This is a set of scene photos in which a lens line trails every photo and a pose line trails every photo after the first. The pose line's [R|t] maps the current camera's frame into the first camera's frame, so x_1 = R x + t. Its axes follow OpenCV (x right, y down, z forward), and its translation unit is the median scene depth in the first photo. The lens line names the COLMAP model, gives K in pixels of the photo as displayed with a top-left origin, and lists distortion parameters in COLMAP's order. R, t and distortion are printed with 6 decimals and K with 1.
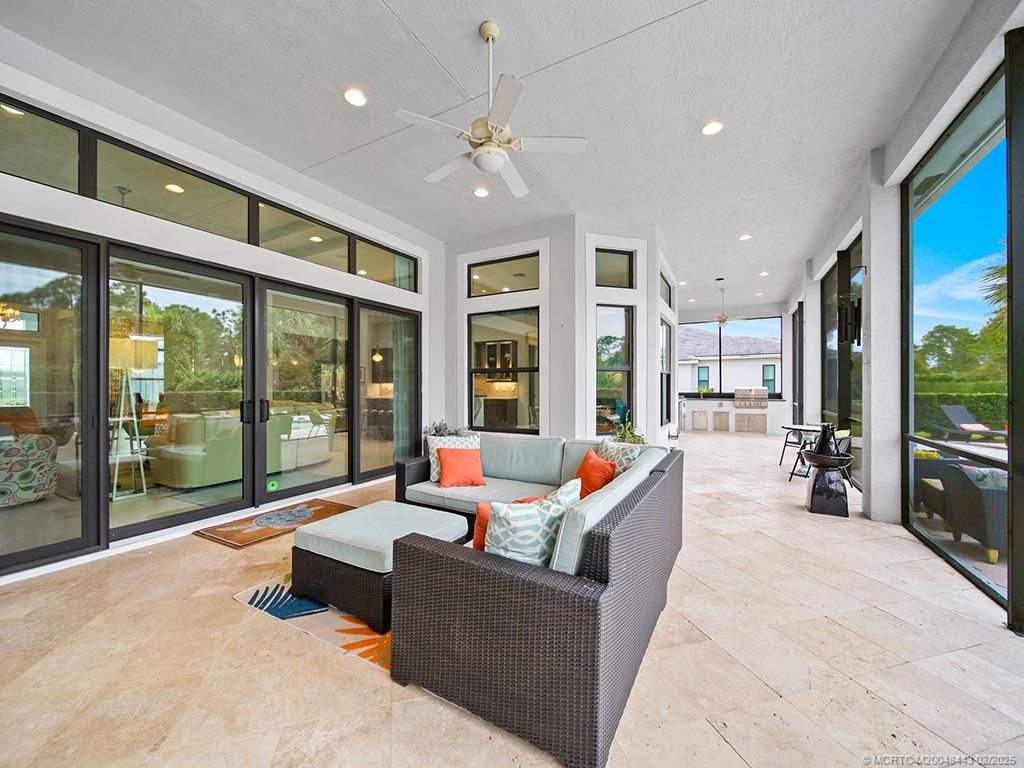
lens RADIAL K [[400.9, 0, 515.2], [0, 400.9, 385.0], [0, 0, 1]] dist [-0.000835, -0.000409]
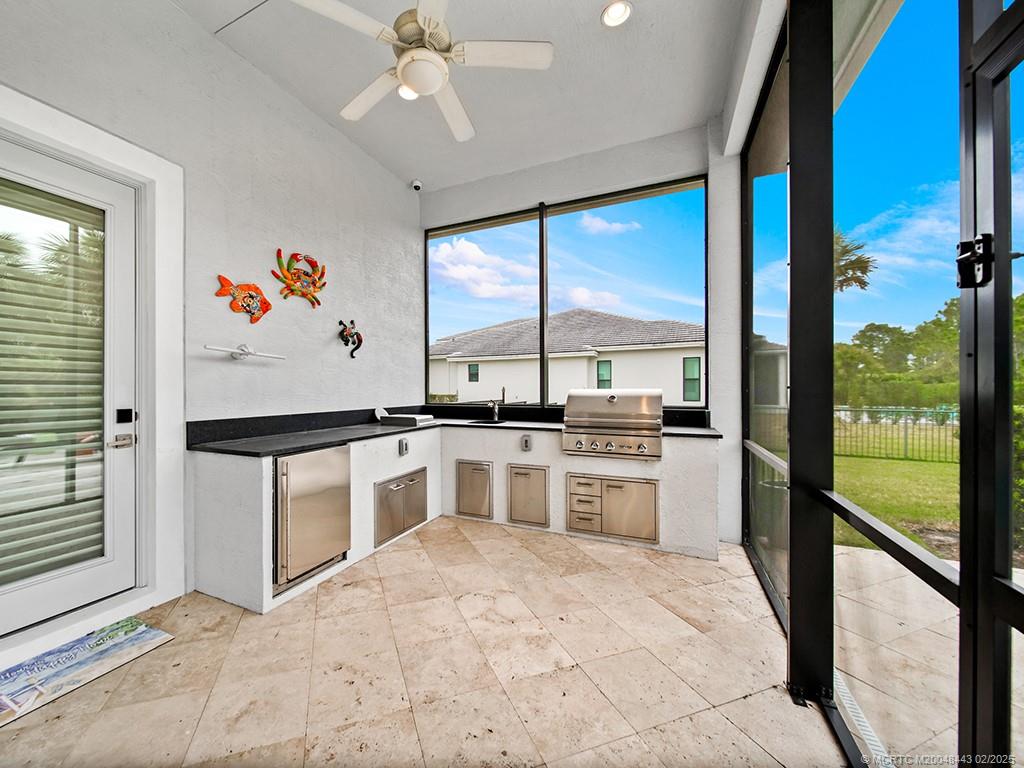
lens RADIAL K [[400.9, 0, 503.6], [0, 400.9, 387.7], [0, 0, 1]] dist [-0.000835, -0.000409]
pose [[0.993709, -0.000247, 0.111994, 0.459246], [0.000542, 0.999996, -0.002606, 0.006390], [-0.111993, 0.002650, 0.993705, 0.686422]]
